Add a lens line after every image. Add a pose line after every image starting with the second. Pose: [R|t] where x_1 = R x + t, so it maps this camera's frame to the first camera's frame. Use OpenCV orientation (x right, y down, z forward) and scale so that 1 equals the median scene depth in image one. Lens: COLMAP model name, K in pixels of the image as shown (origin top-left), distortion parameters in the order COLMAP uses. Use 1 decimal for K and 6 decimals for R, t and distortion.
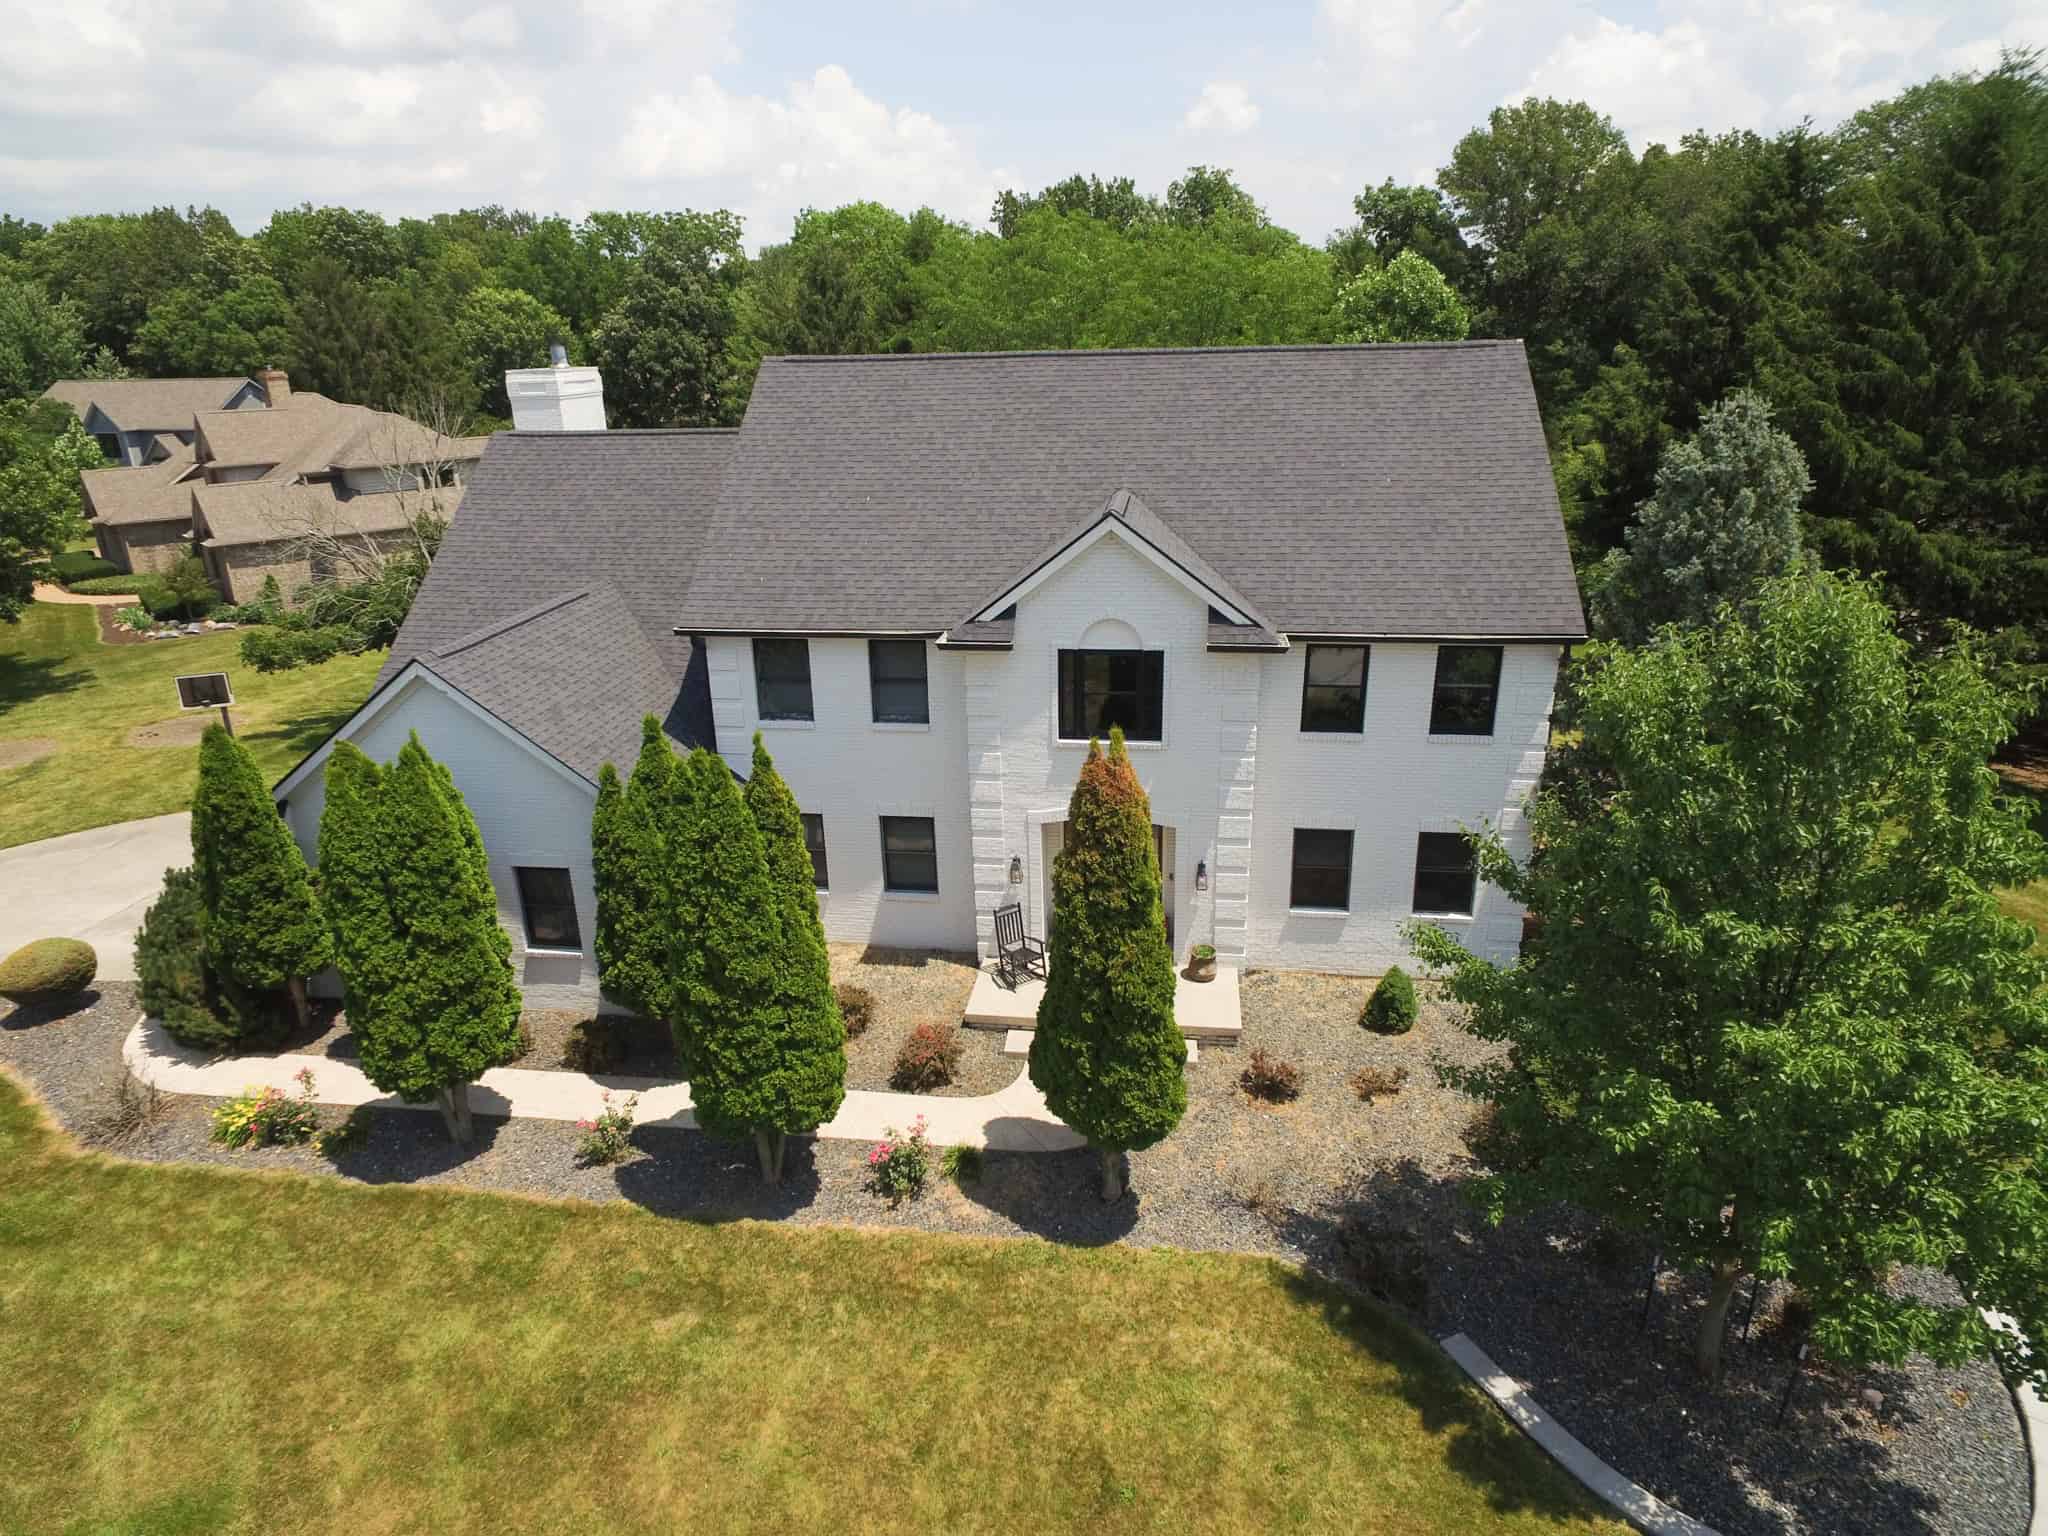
lens RADIAL K [[1208.1, 0, 1055.7], [0, 1208.1, 766.7], [0, 0, 1]] dist [0.003785, 0.000839]
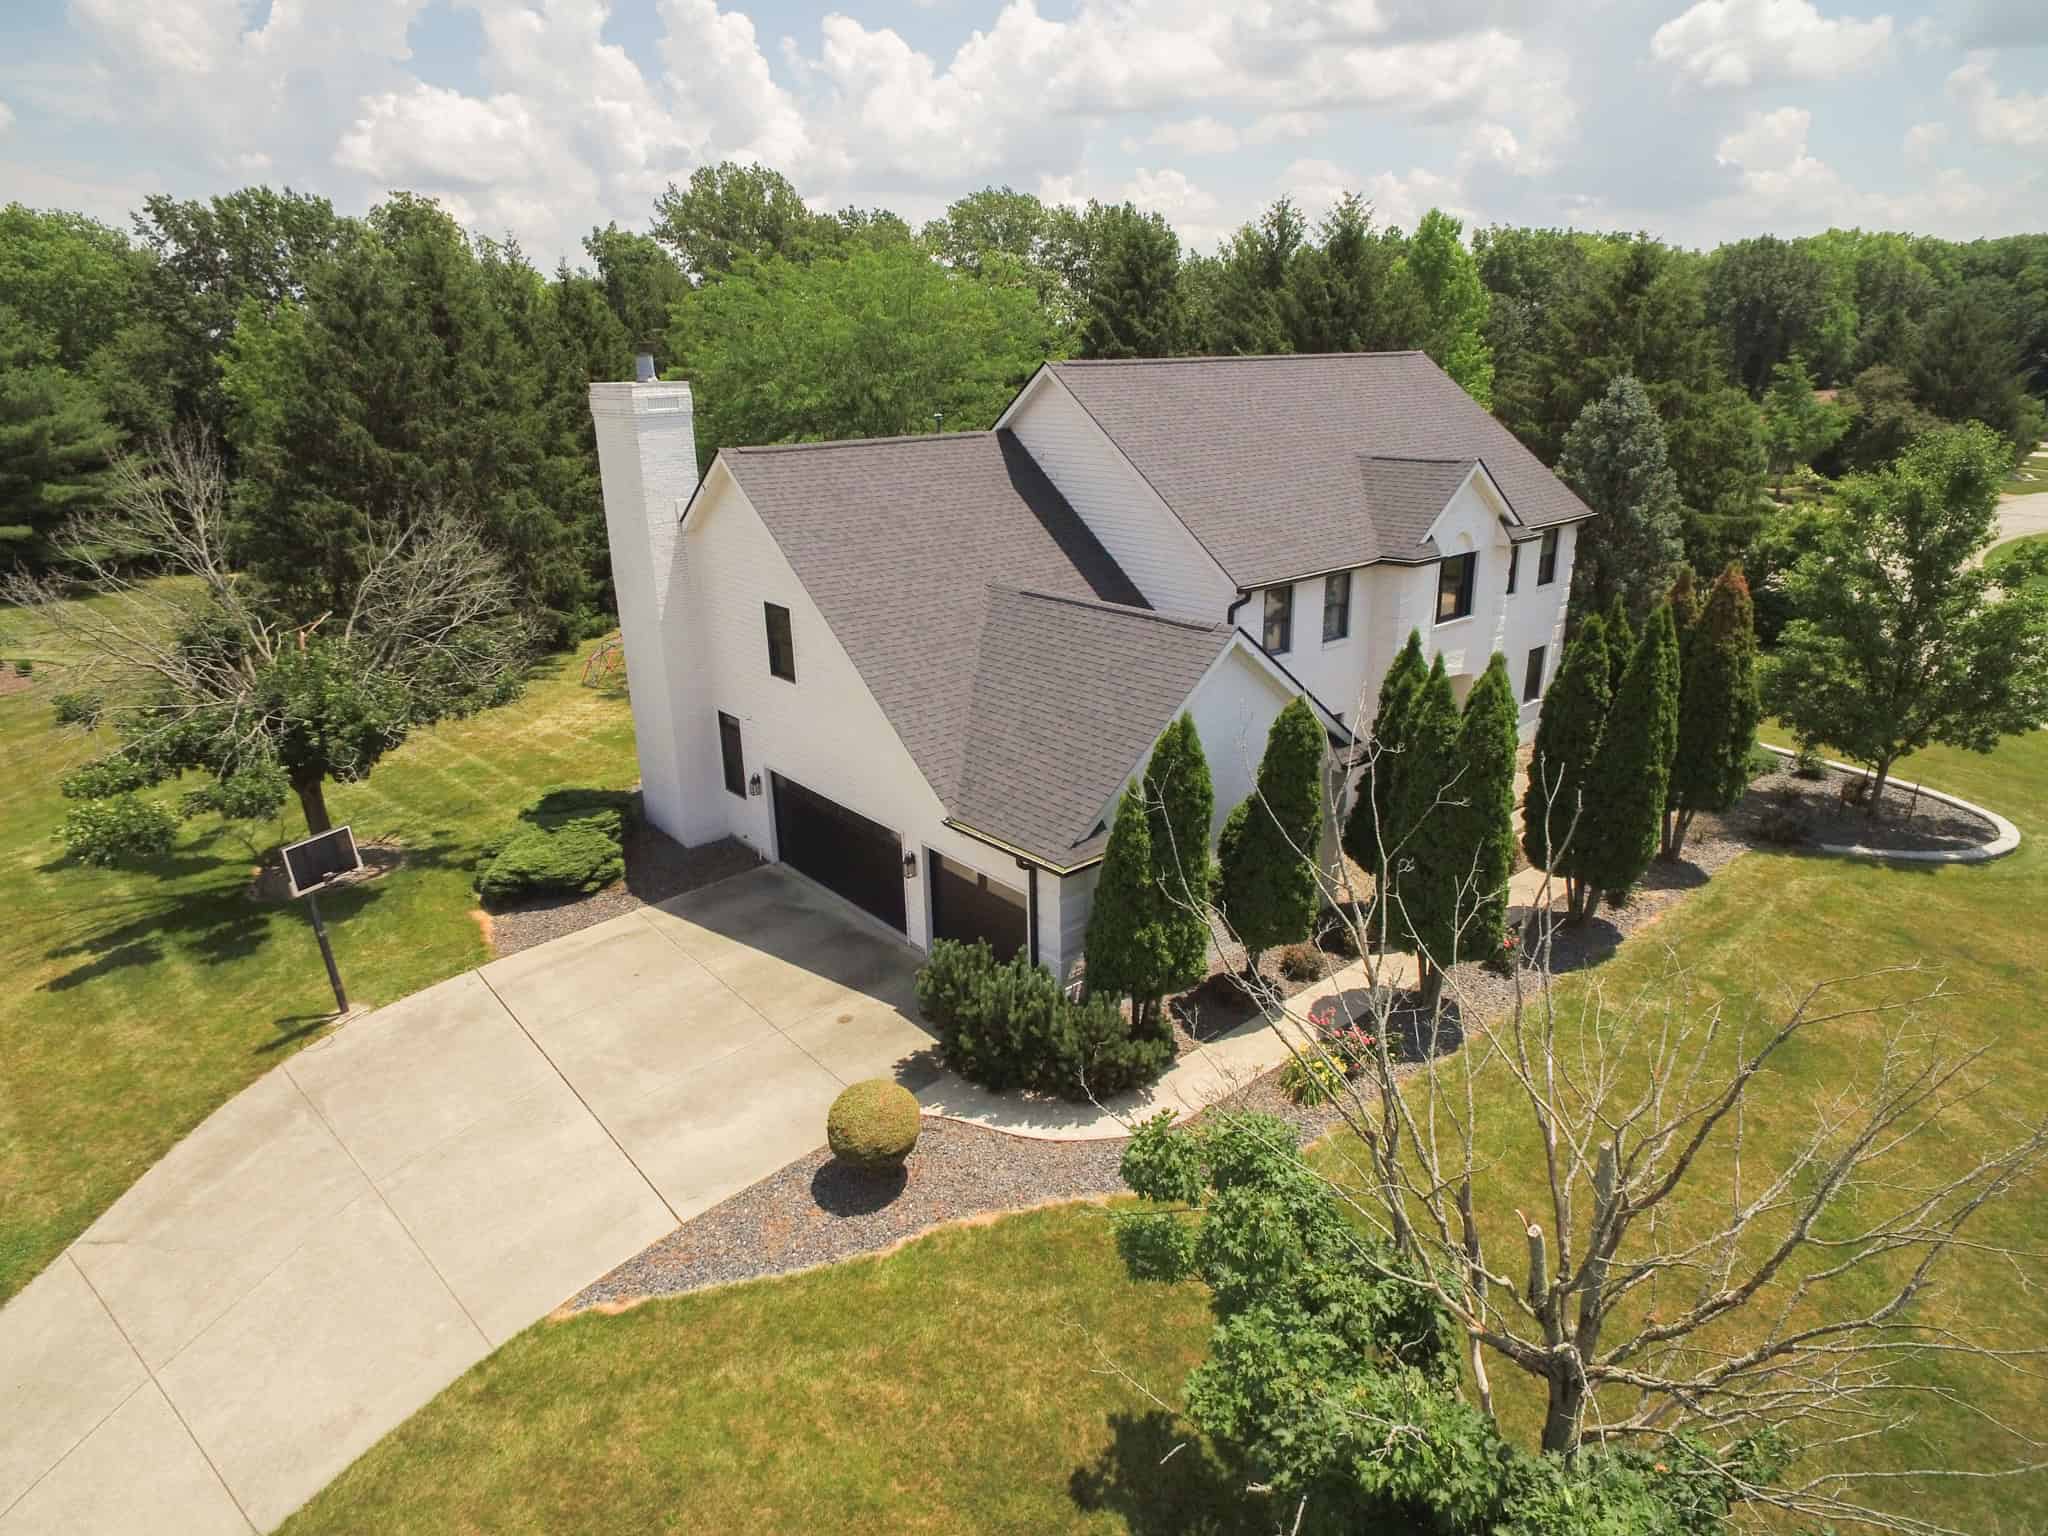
lens RADIAL K [[1208.1, 0, 1055.7], [0, 1208.1, 766.7], [0, 0, 1]] dist [0.003785, 0.000839]
pose [[0.674155, -0.233320, 0.700769, -0.881477], [0.259911, 0.963048, 0.070605, -0.050902], [-0.691348, 0.134539, 0.709886, 0.219017]]
